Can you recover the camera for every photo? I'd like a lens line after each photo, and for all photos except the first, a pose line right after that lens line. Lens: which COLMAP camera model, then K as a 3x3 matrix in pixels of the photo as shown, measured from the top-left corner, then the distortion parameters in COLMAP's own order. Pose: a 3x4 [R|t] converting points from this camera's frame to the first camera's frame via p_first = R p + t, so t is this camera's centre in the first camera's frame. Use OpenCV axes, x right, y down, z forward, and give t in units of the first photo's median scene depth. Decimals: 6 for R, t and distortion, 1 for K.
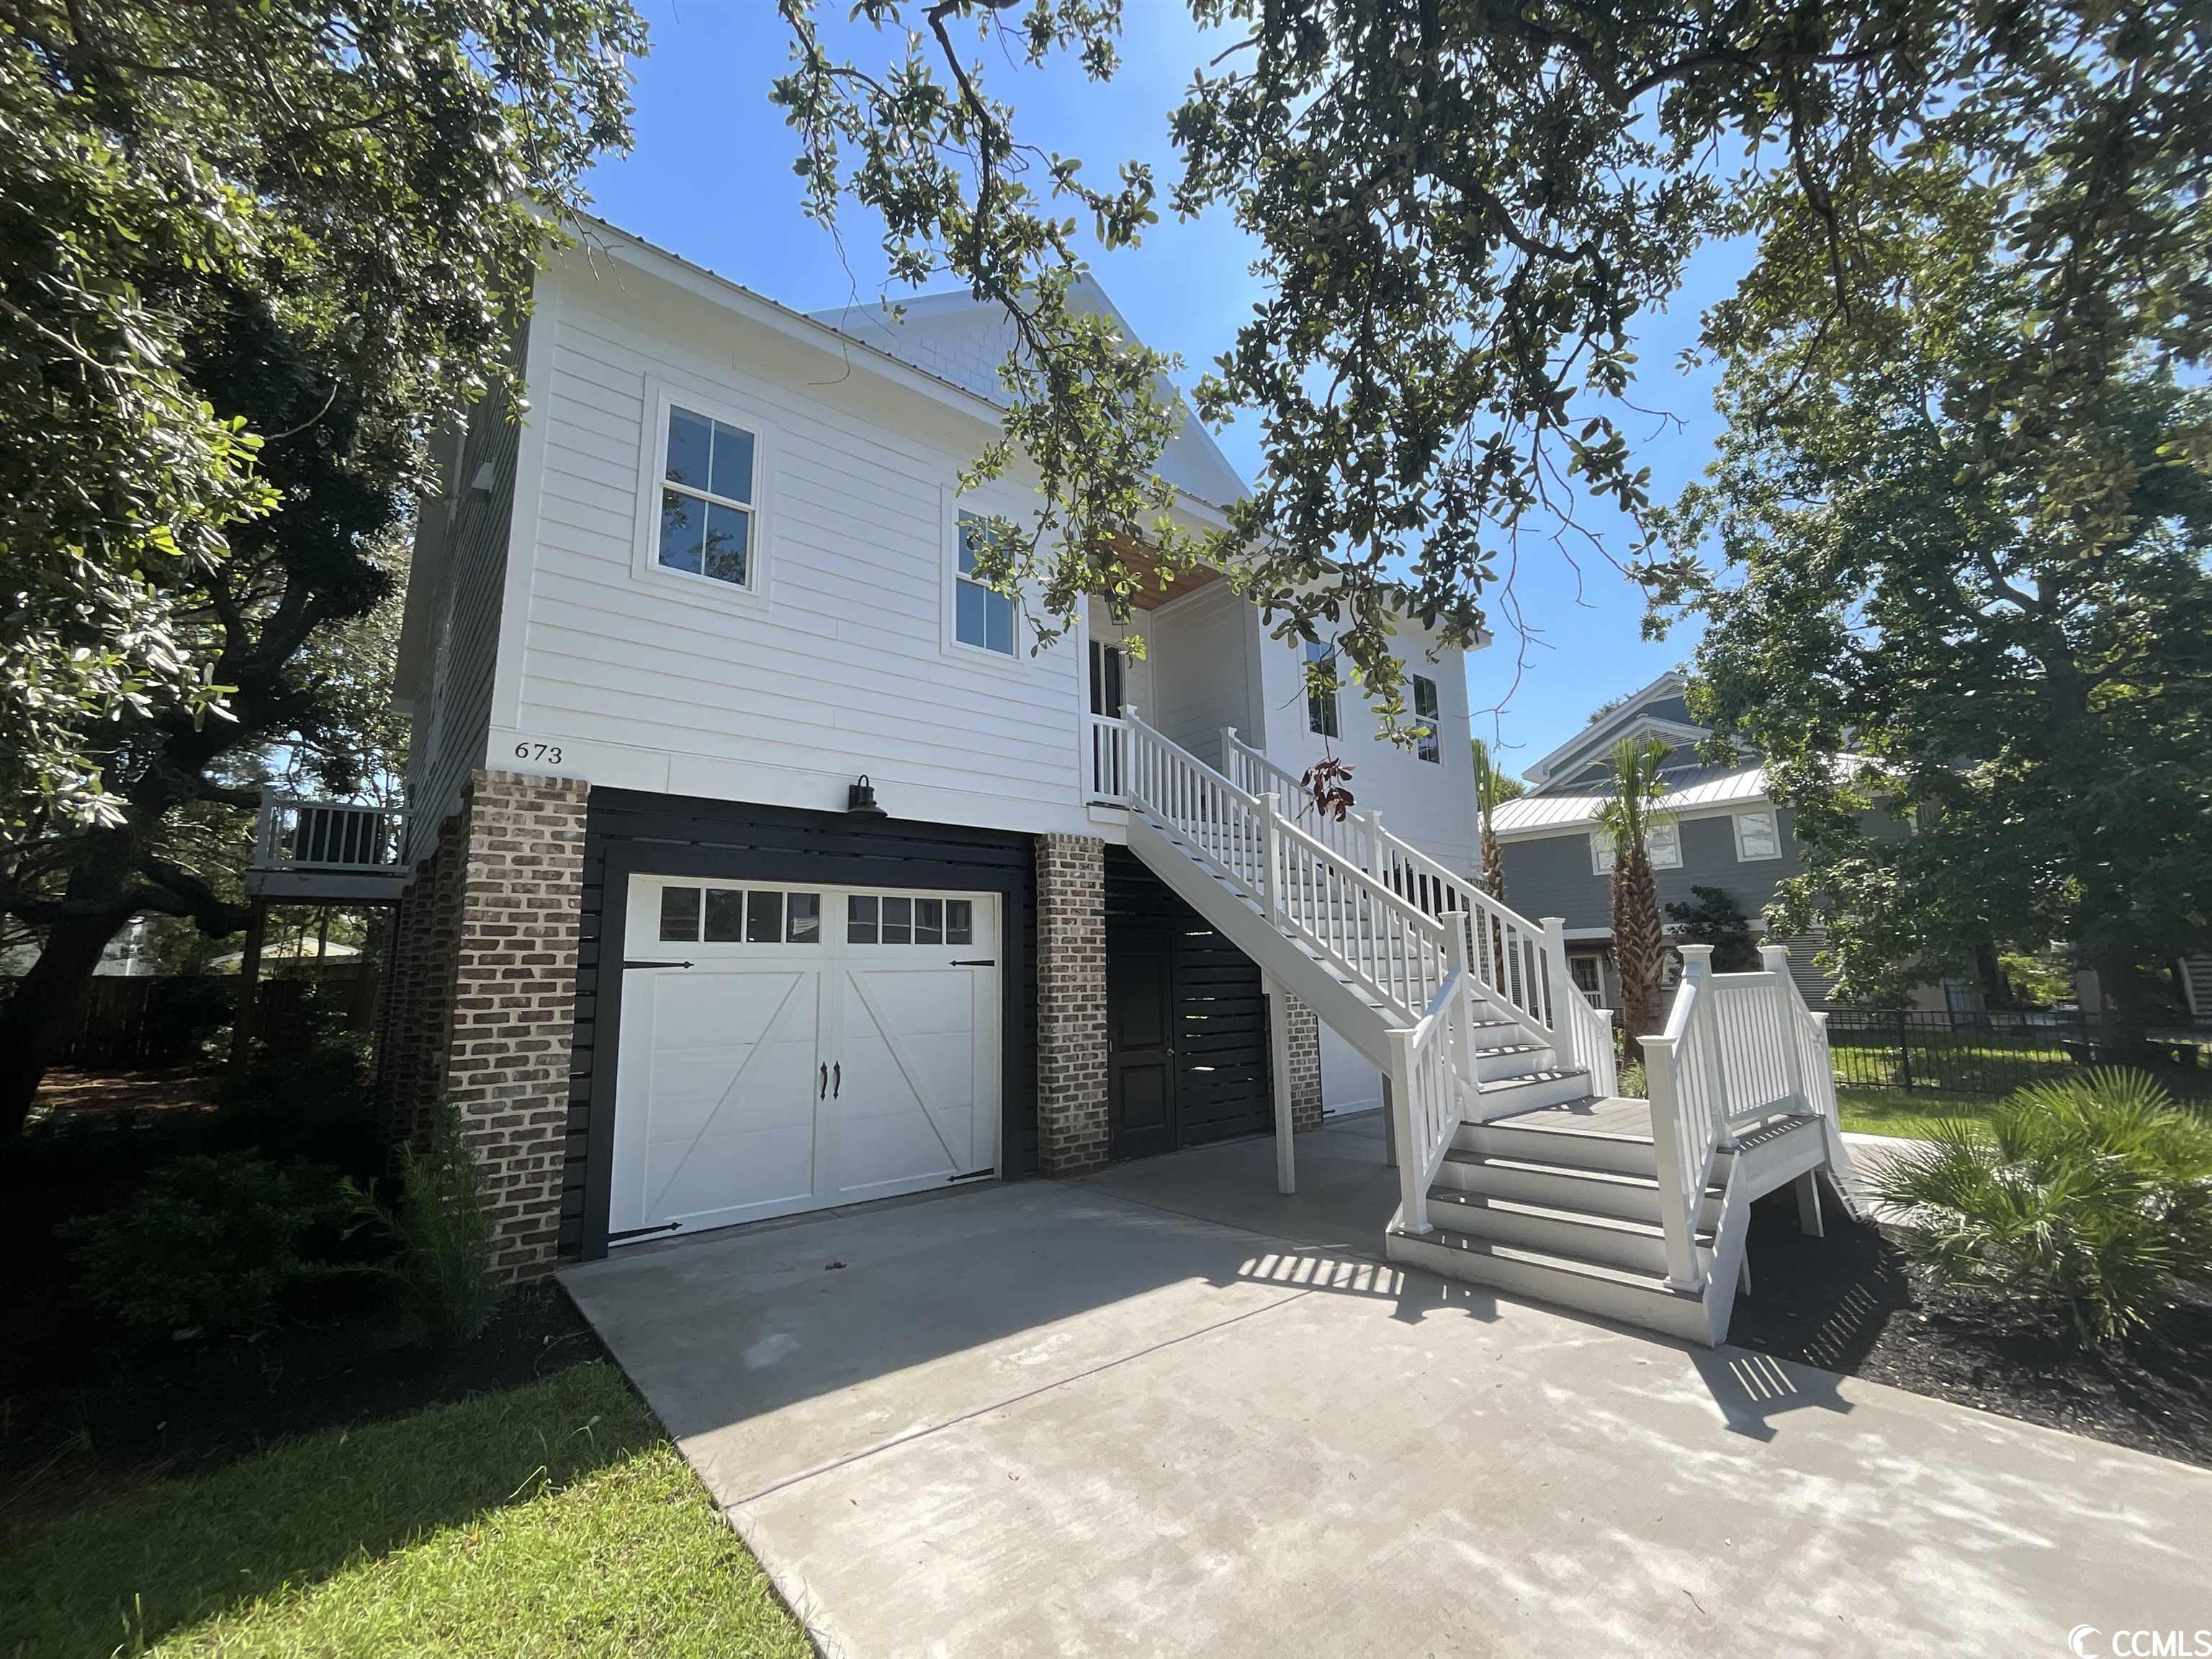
lens RADIAL K [[886.0, 0, 1106.0], [0, 886.0, 829.5], [0, 0, 1]] dist [-0.000251, -0.000030]
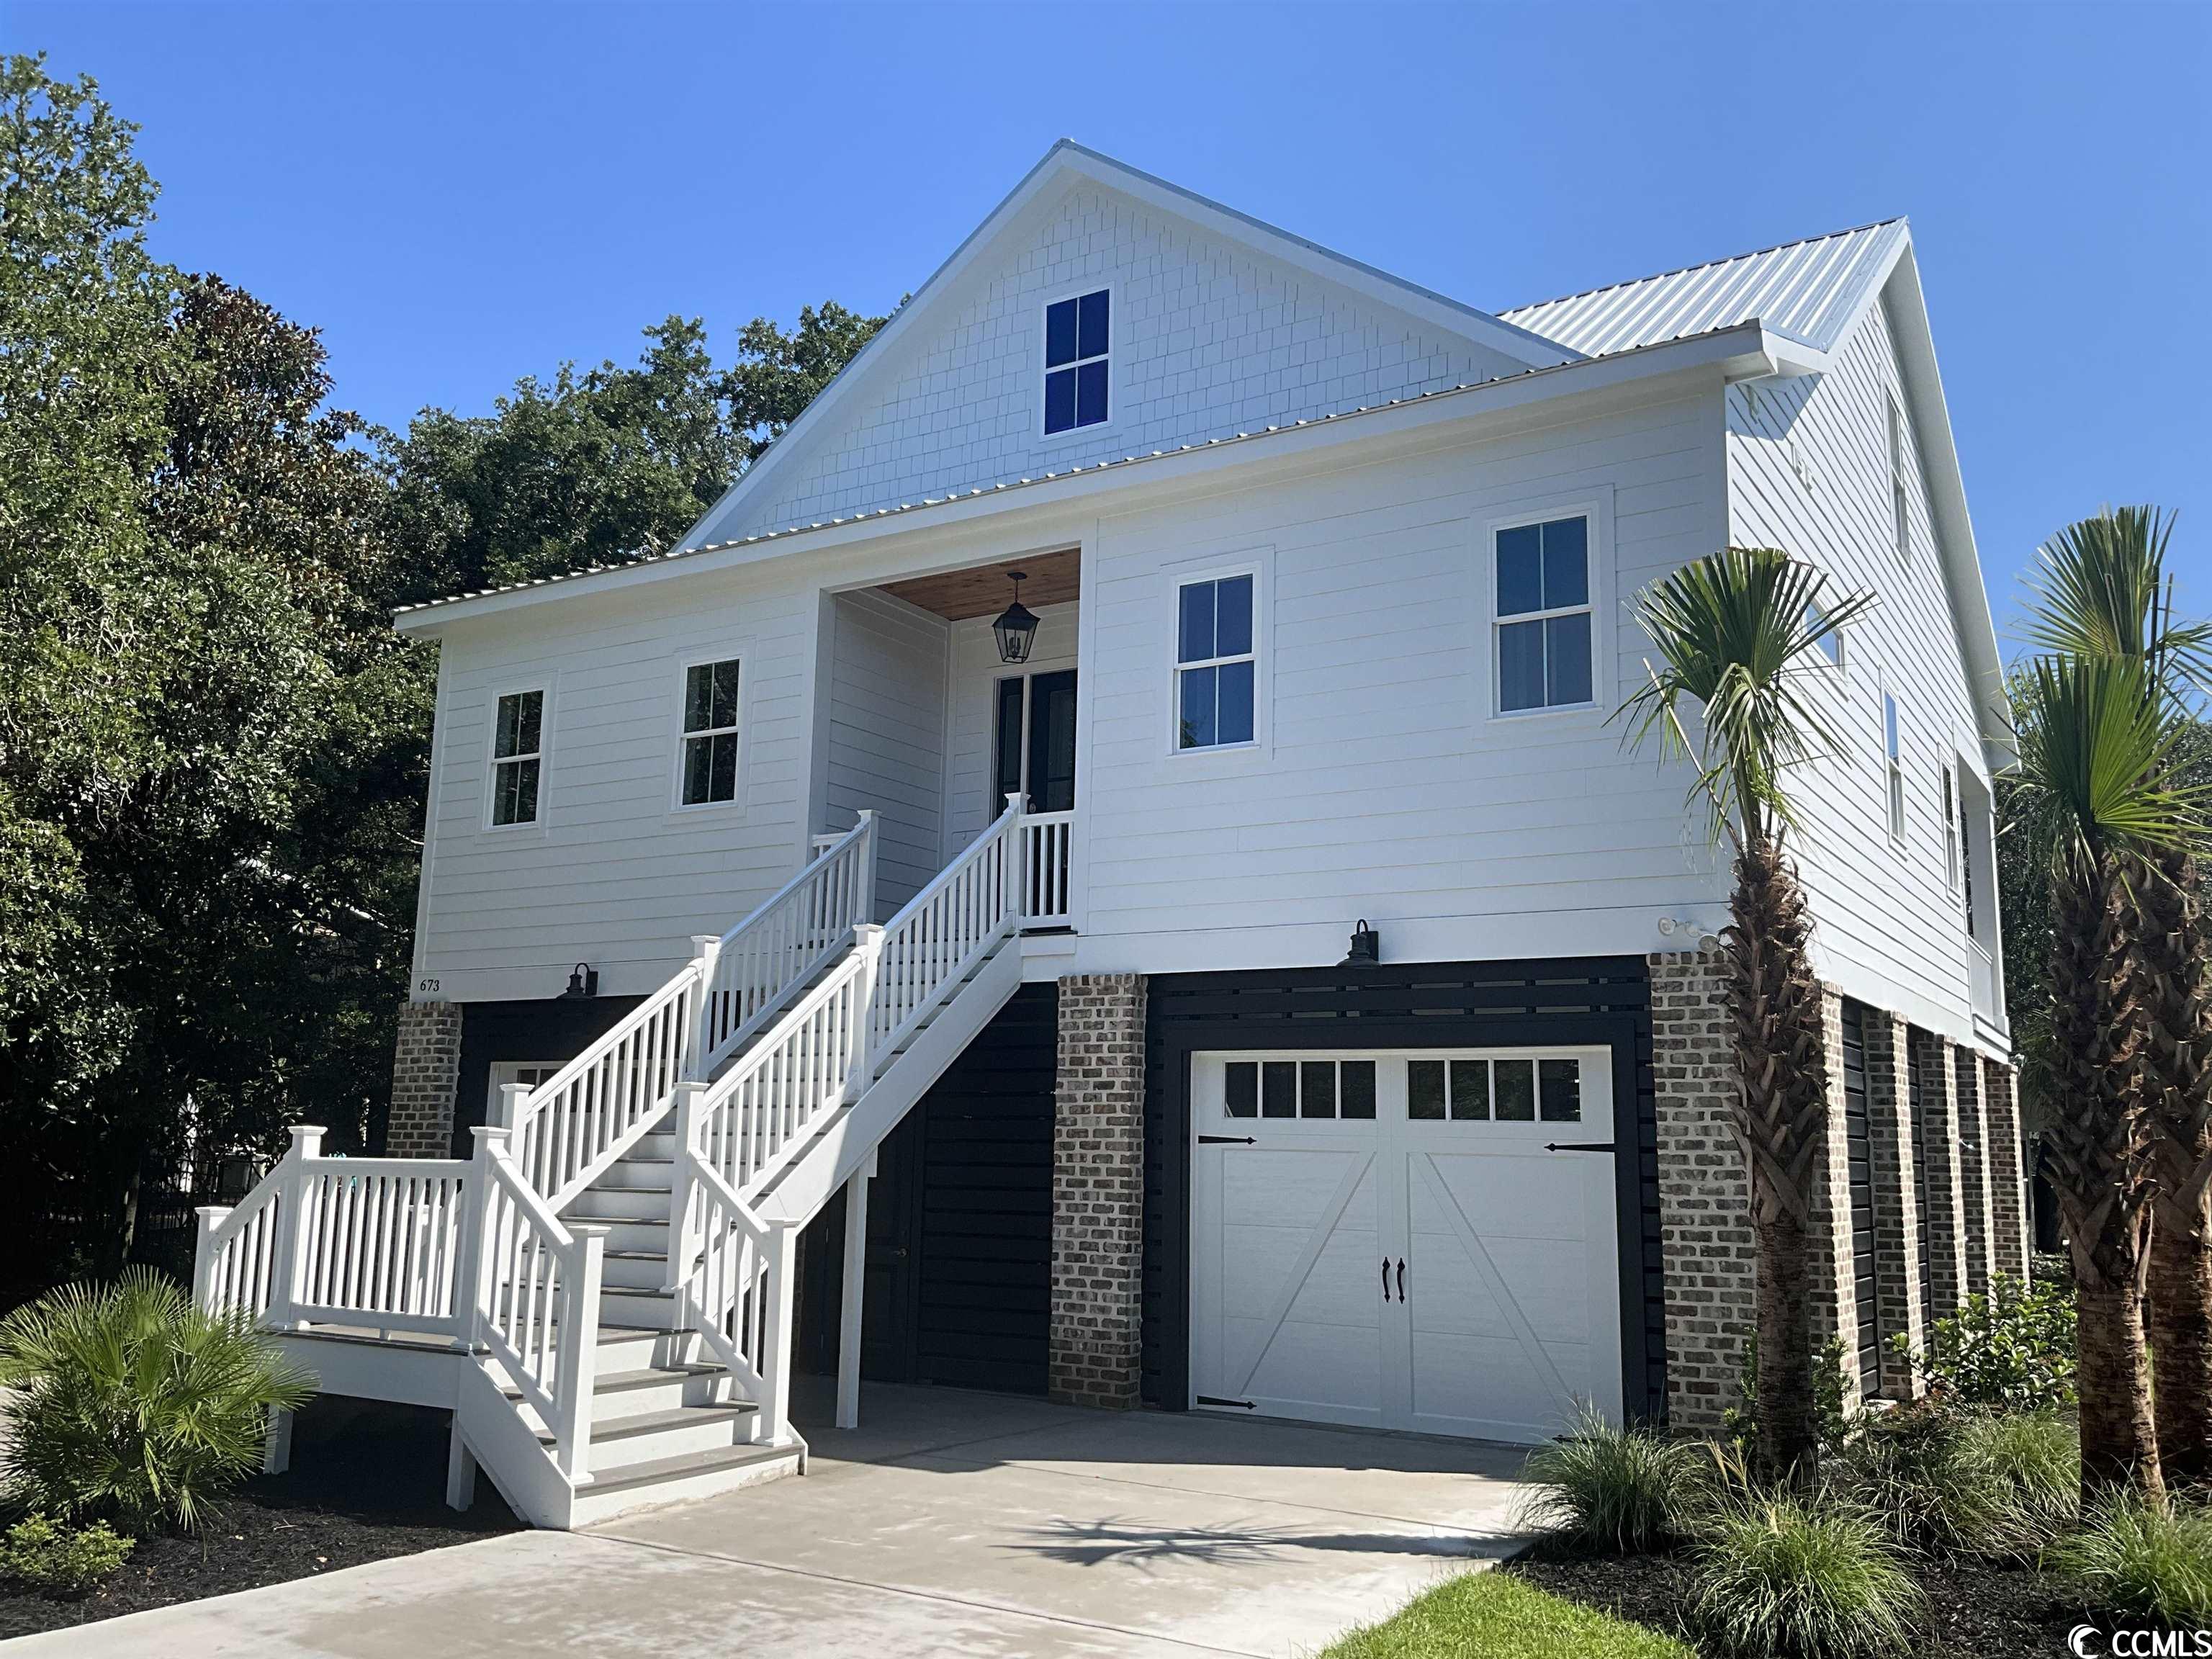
lens RADIAL K [[1864.2, 0, 1106.0], [0, 1864.2, 829.5], [0, 0, 1]] dist [-0.038774, -0.000089]
pose [[0.314501, -0.160106, -0.935658, 1.372333], [0.103354, 0.985589, -0.133910, 0.068958], [0.943614, -0.054589, 0.326516, 0.190166]]
